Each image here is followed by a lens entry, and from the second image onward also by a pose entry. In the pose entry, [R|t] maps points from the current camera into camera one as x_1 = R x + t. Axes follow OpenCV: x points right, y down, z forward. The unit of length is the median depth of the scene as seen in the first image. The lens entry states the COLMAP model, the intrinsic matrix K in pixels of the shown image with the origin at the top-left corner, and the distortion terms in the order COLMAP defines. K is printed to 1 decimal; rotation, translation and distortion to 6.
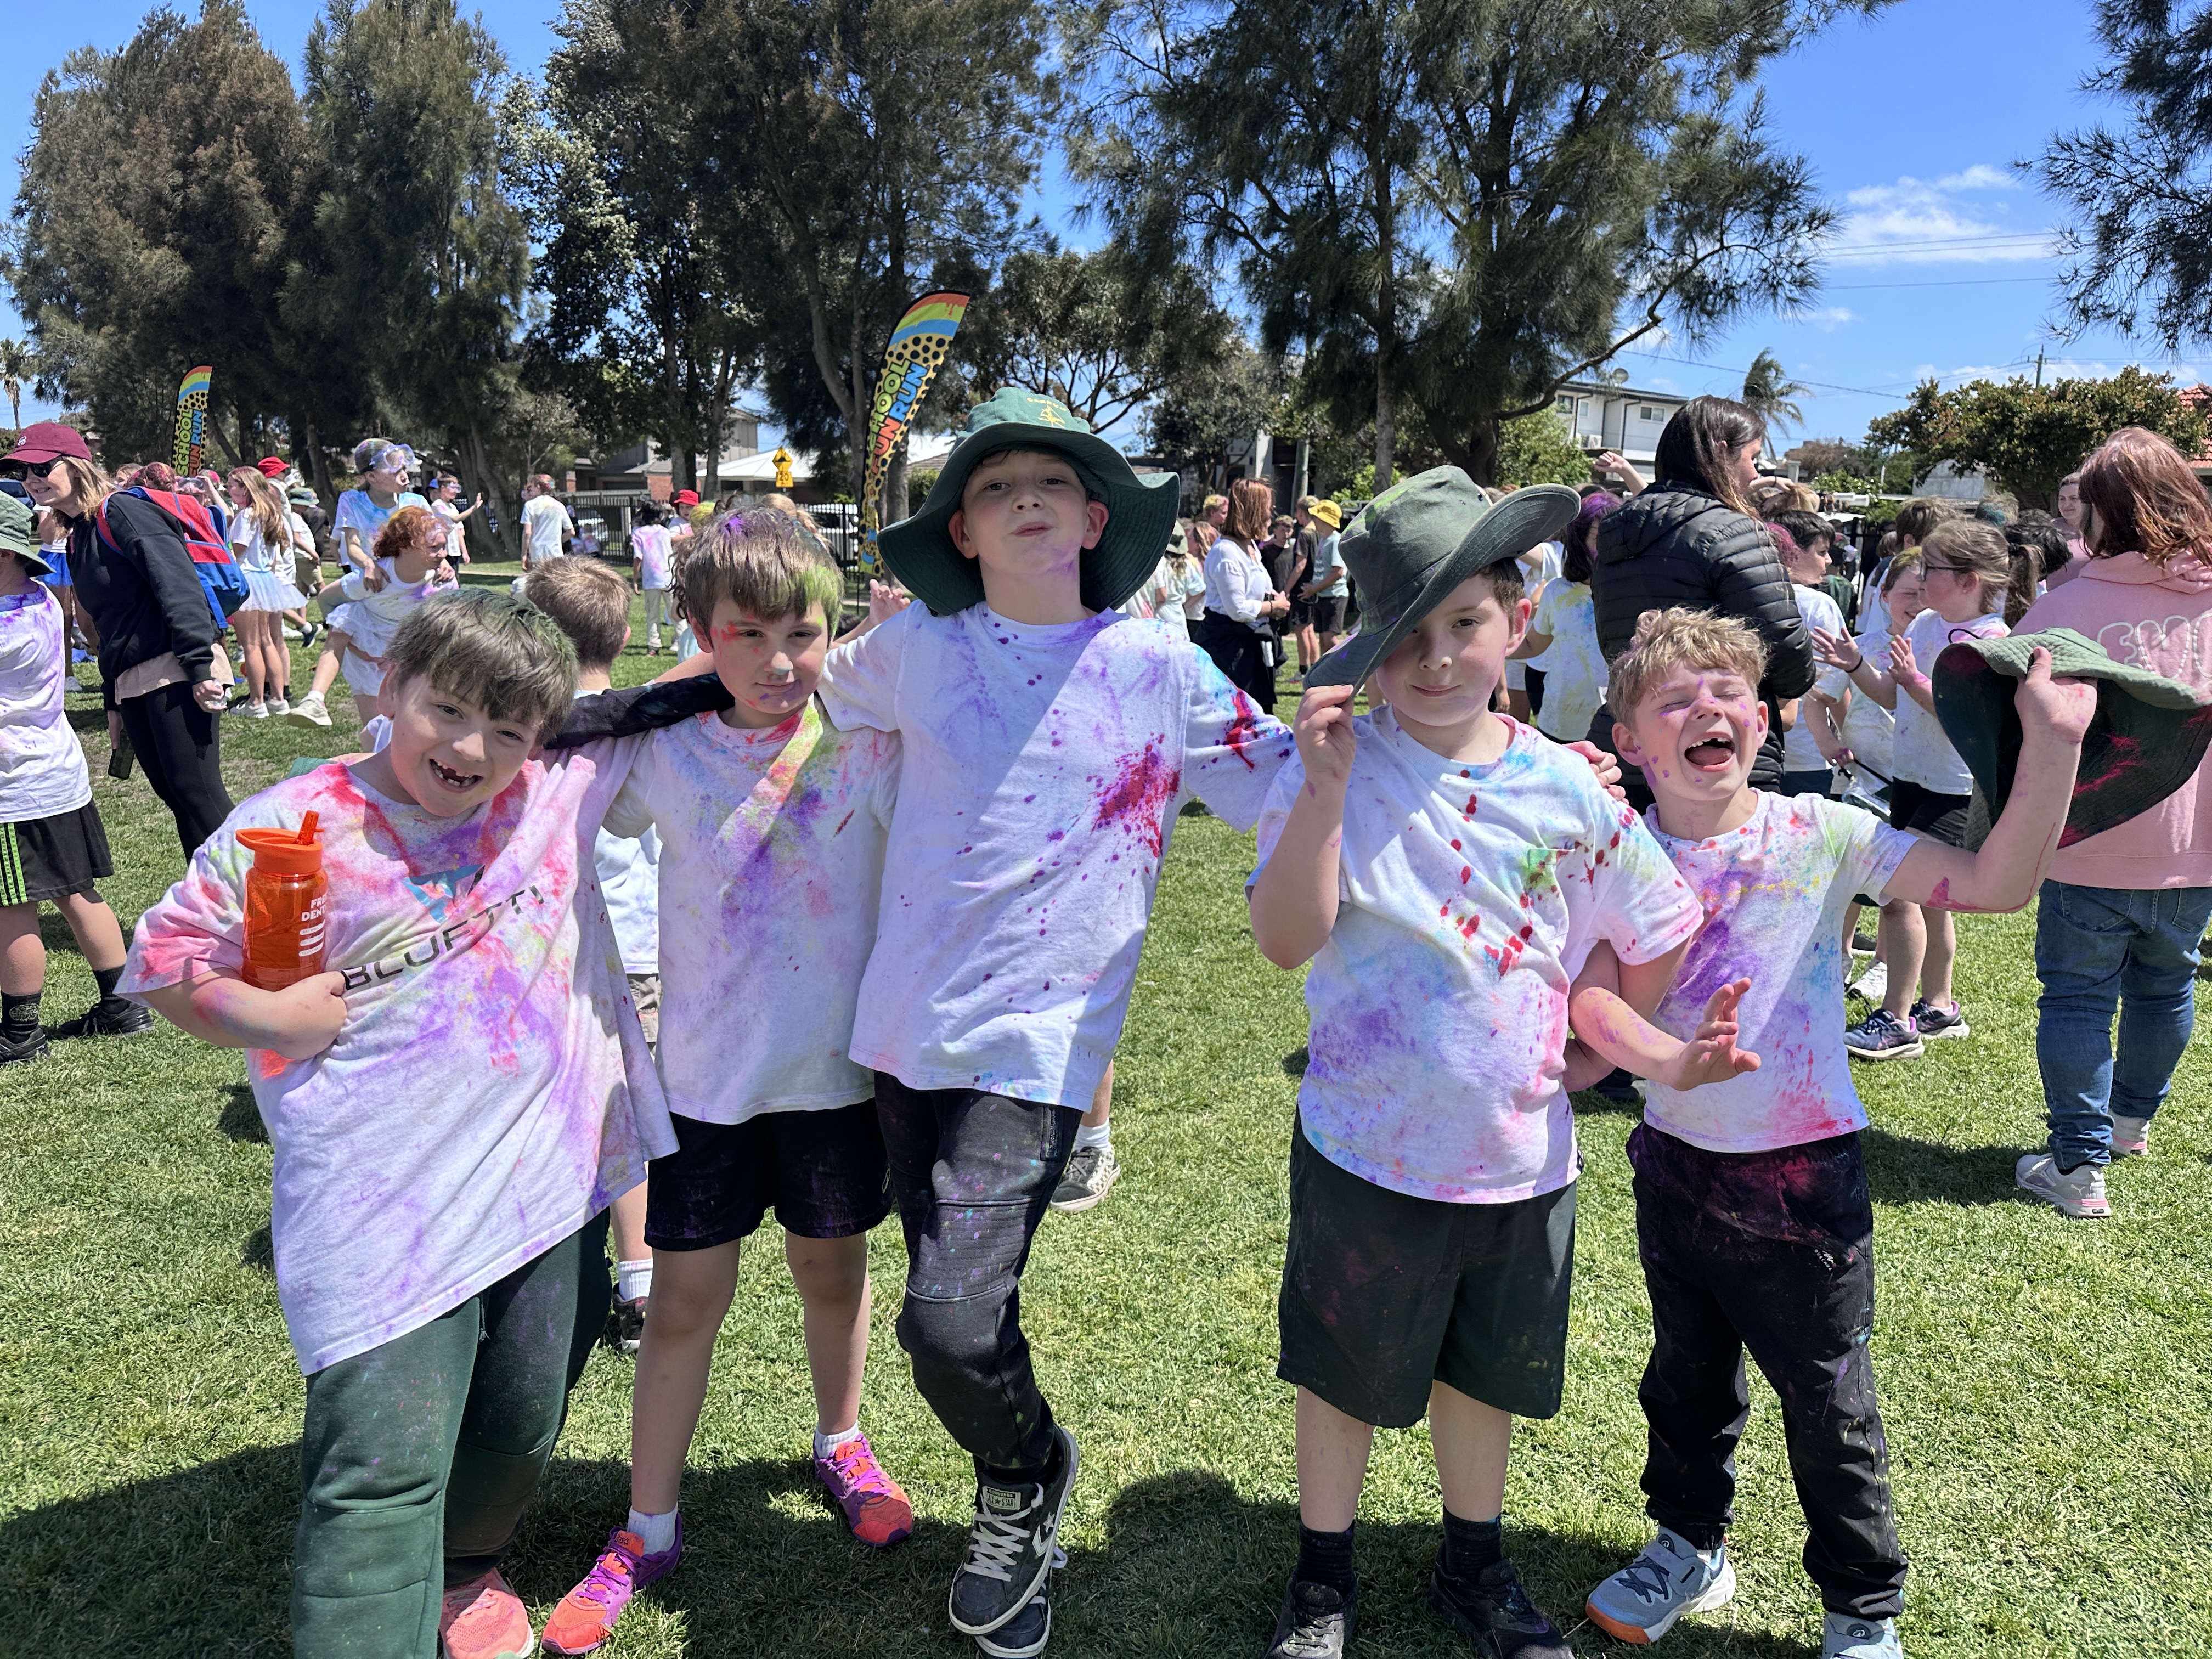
lens RADIAL K [[1508.1, 0, 1136.9], [0, 1508.1, 841.3], [0, 0, 1]] dist [-0.005353, -0.012509]
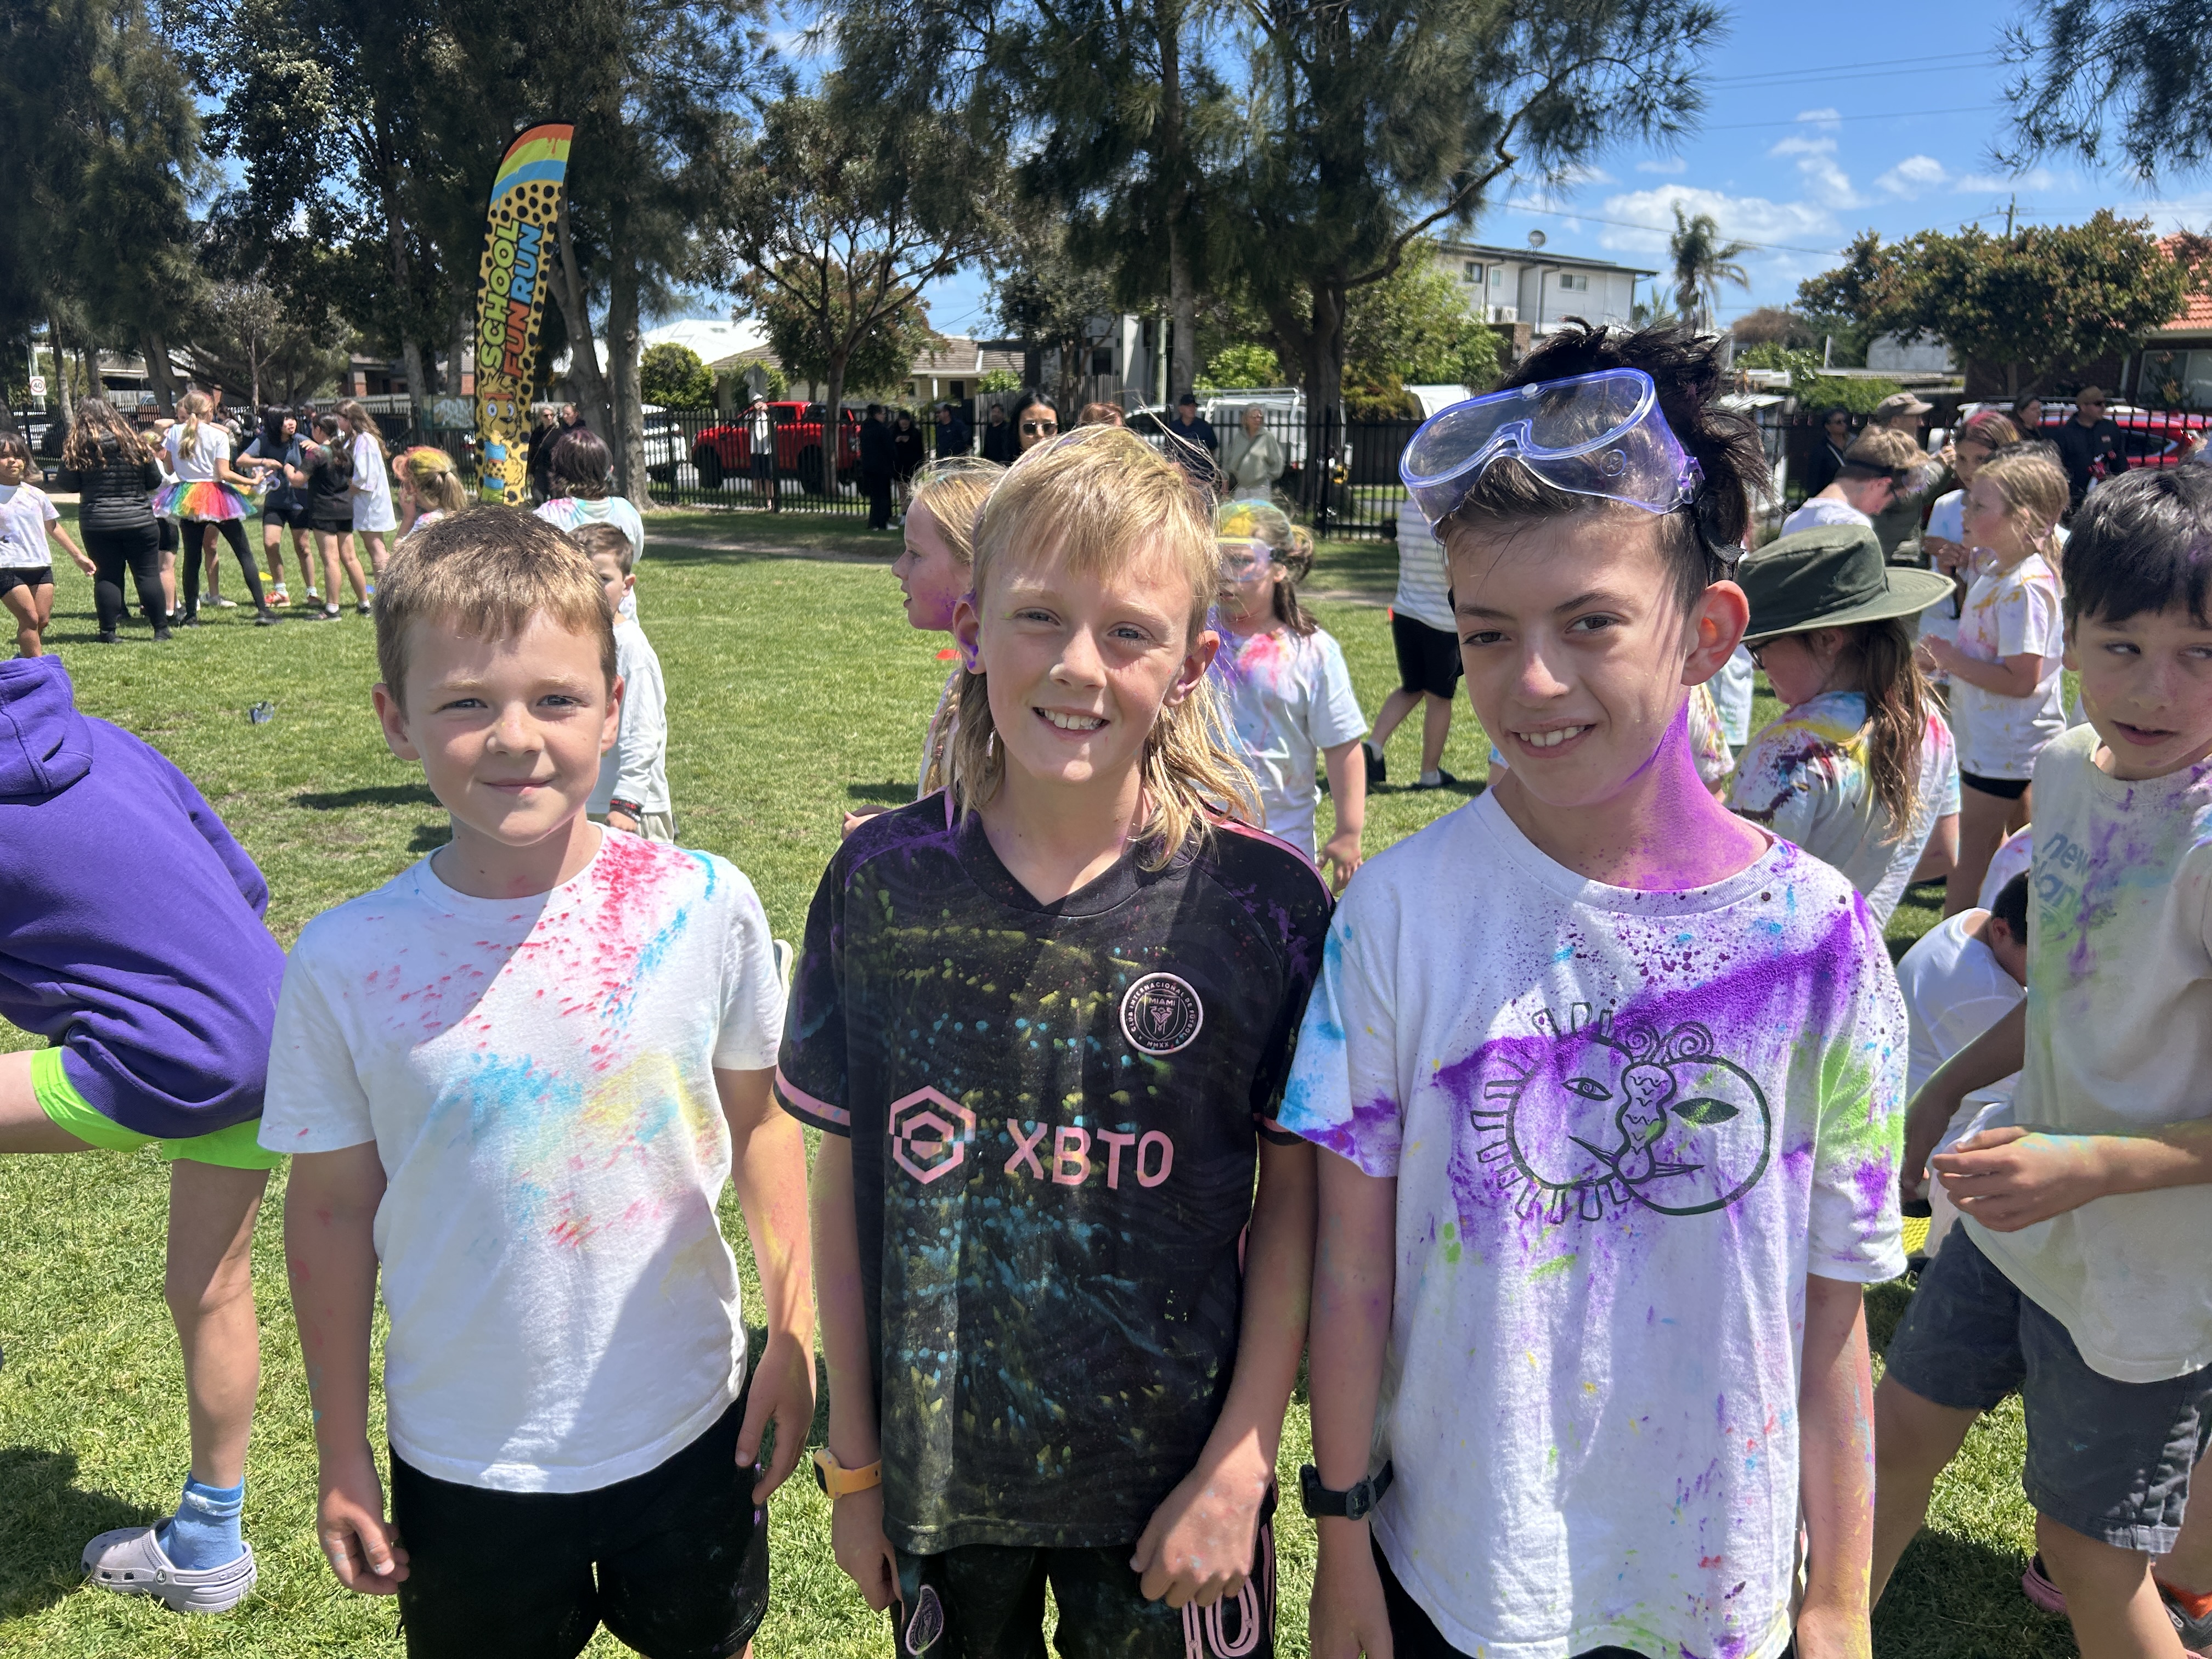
lens RADIAL K [[1648.2, 0, 1107.6], [0, 1648.2, 823.6], [0, 0, 1]] dist [0.016029, -0.024485]
pose [[0.998810, -0.031419, 0.037293, 0.056321], [0.030106, 0.998924, 0.035277, -0.020277], [-0.038361, -0.034112, 0.998682, 0.077489]]
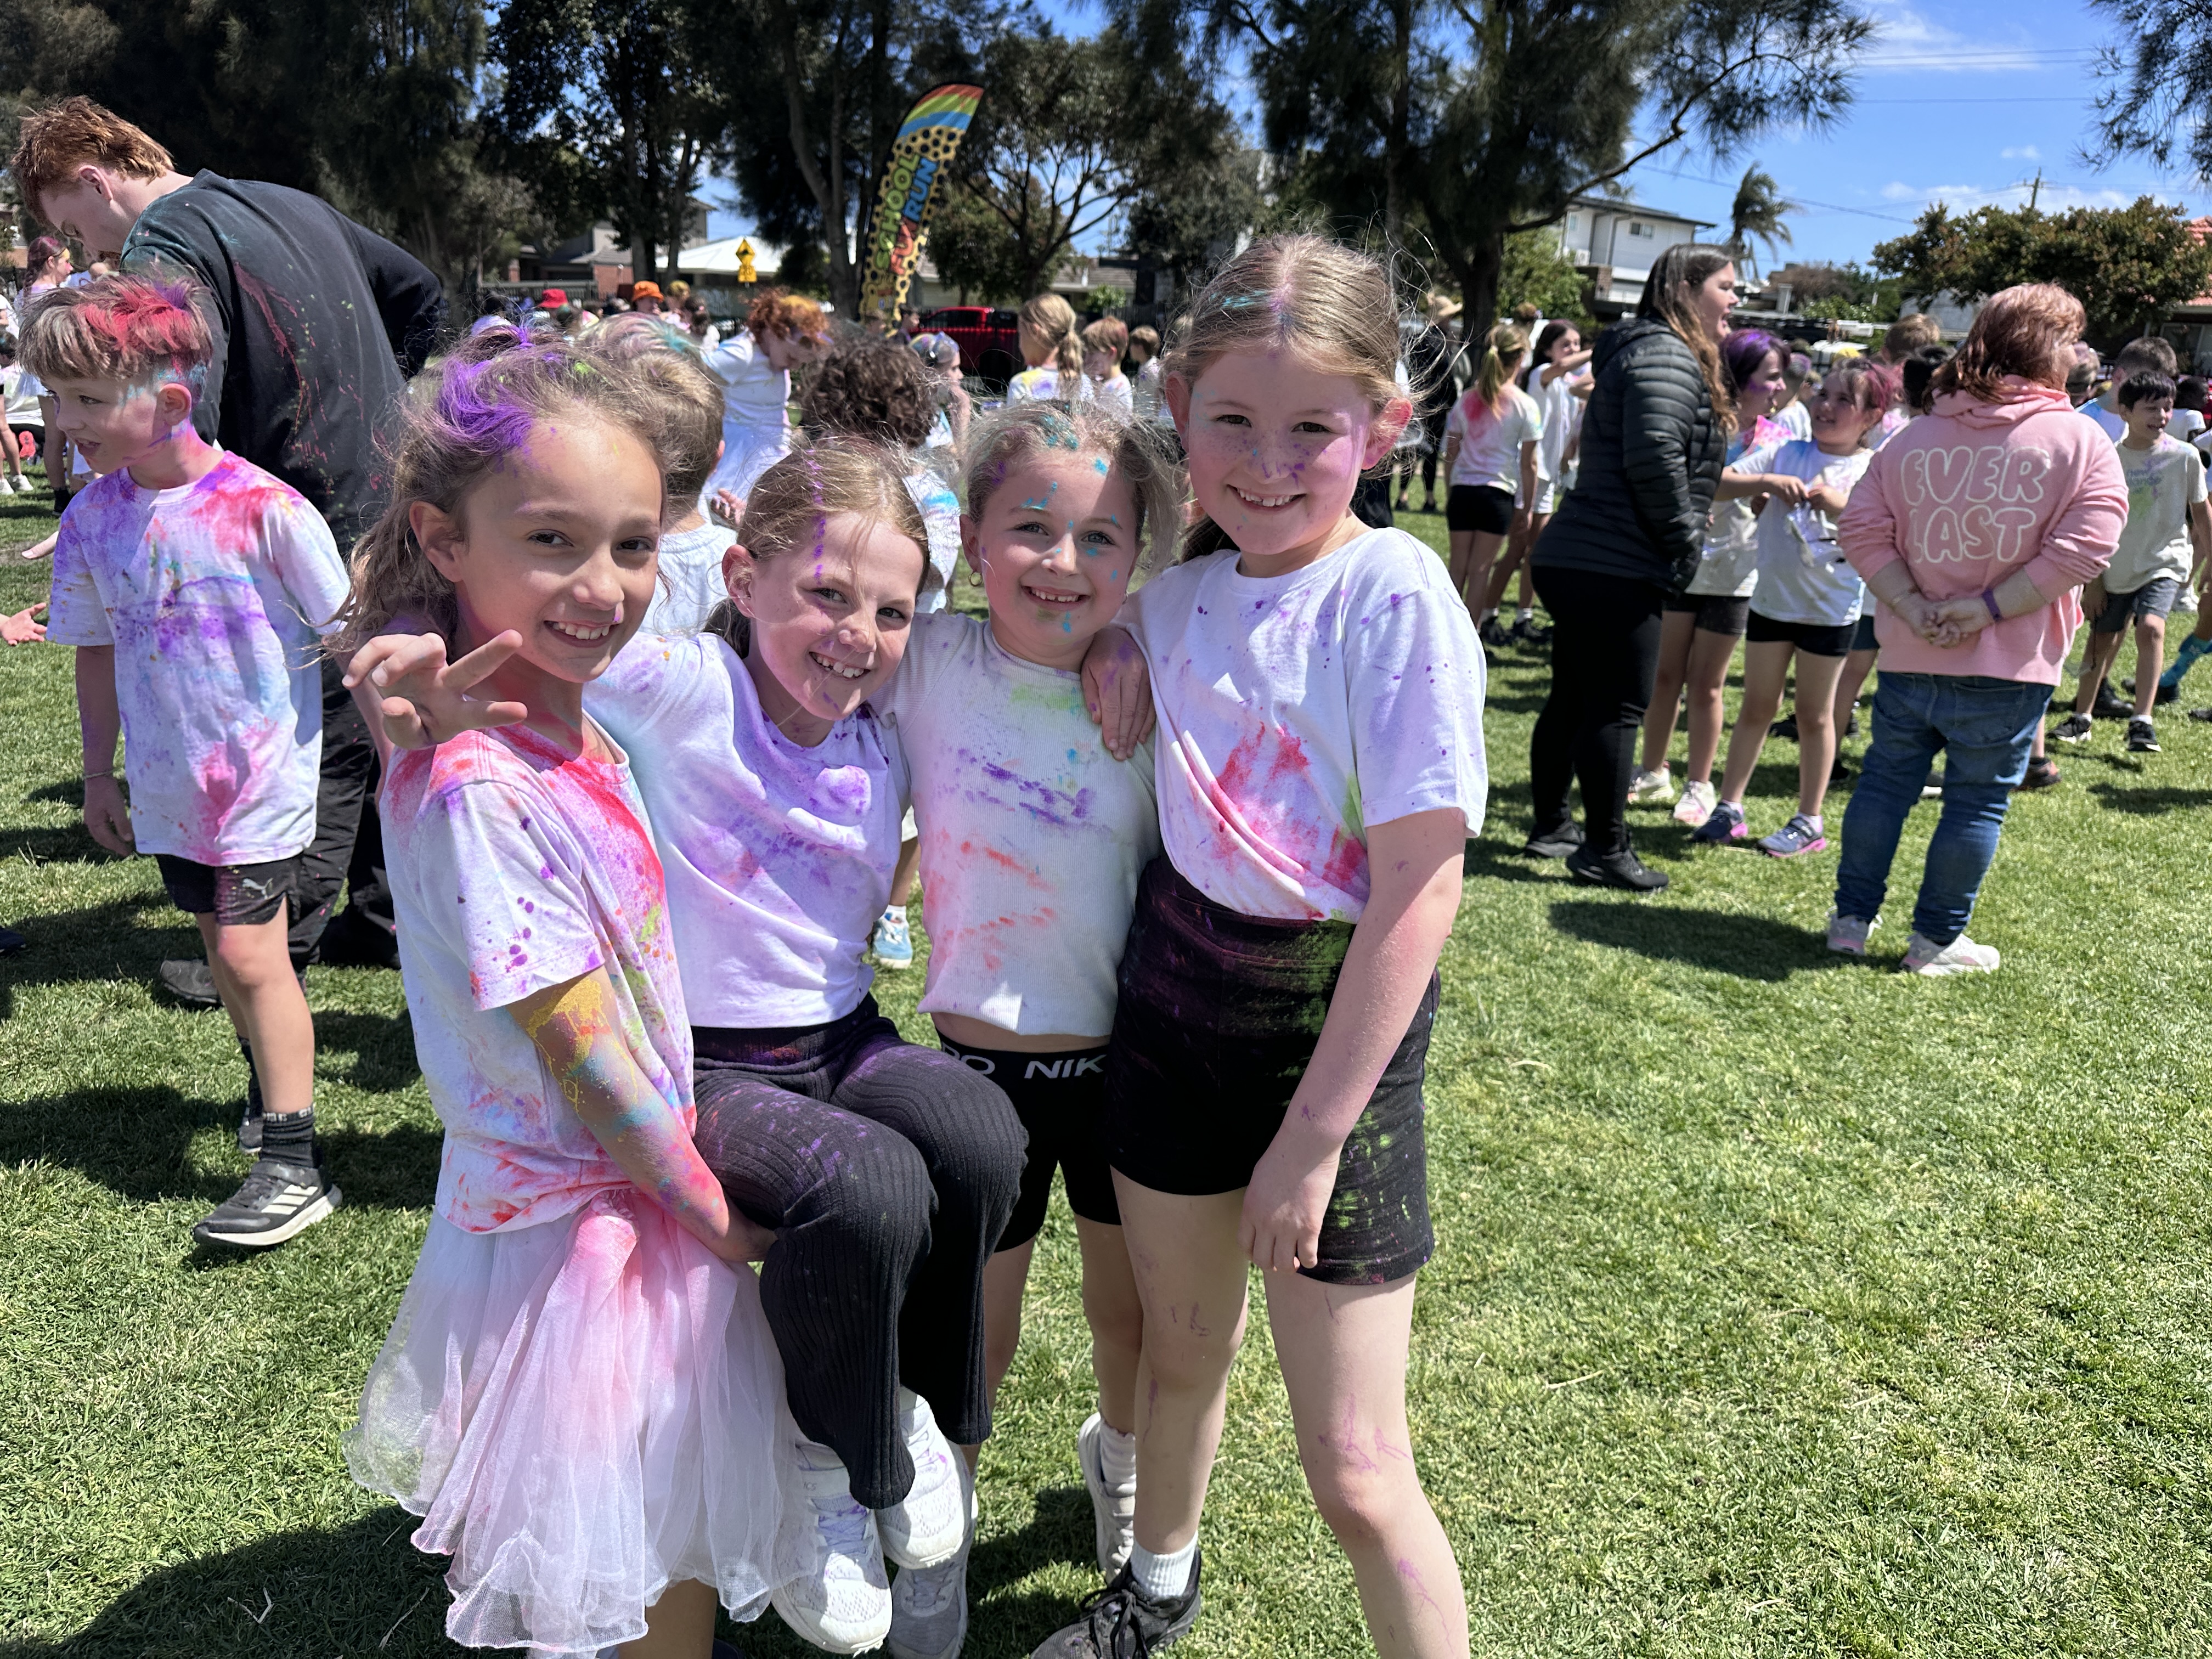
lens RADIAL K [[1508.1, 0, 1116.9], [0, 1508.1, 837.1], [0, 0, 1]] dist [-0.005353, -0.012509]
pose [[0.999594, 0.020779, 0.019510, -0.015534], [-0.022905, 0.992987, 0.115987, -0.000333], [-0.016963, -0.116387, 0.993059, -0.002979]]
